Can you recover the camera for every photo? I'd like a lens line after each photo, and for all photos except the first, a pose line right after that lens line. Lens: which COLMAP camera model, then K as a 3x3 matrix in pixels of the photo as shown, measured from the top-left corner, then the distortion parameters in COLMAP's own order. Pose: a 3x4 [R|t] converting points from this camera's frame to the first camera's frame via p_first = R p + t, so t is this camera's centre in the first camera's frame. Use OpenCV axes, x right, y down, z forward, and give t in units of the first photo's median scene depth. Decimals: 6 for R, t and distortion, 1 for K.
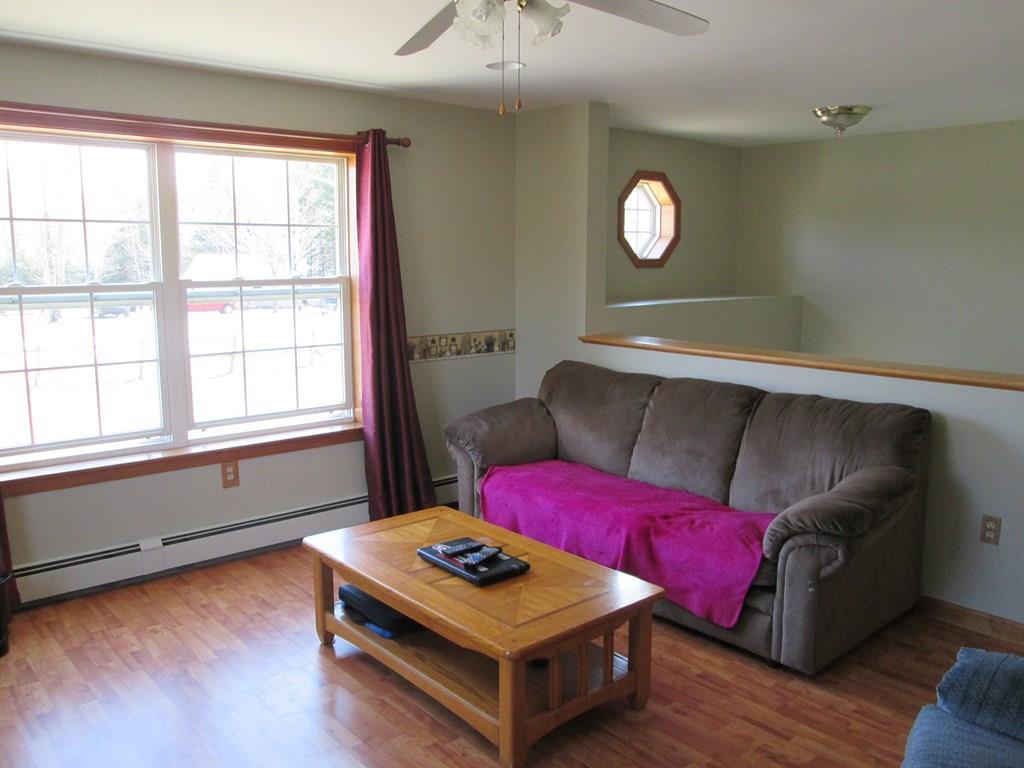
lens RADIAL K [[849.7, 0, 505.4], [0, 849.7, 384.5], [0, 0, 1]] dist [-0.051546, 0.025929]
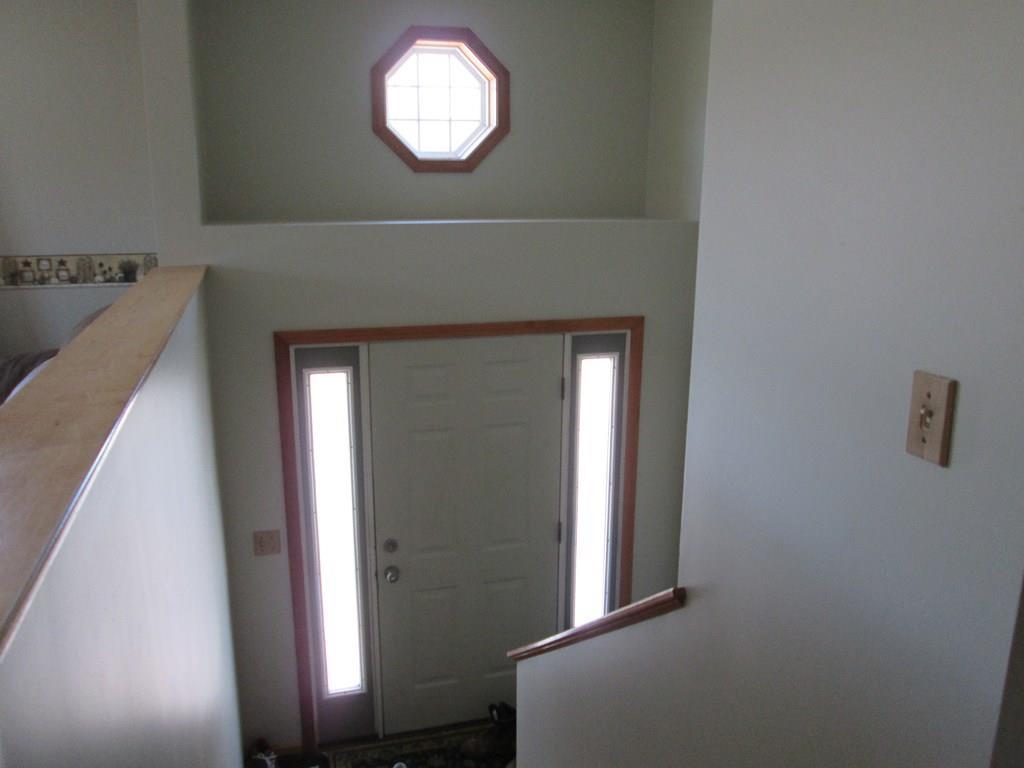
lens RADIAL K [[849.7, 0, 512.9], [0, 849.7, 382.9], [0, 0, 1]] dist [-0.051546, 0.025929]
pose [[0.908347, 0.121466, -0.400191, 0.614877], [-0.077815, 0.989271, 0.123640, -0.069415], [0.410915, -0.081167, 0.908053, 0.459212]]
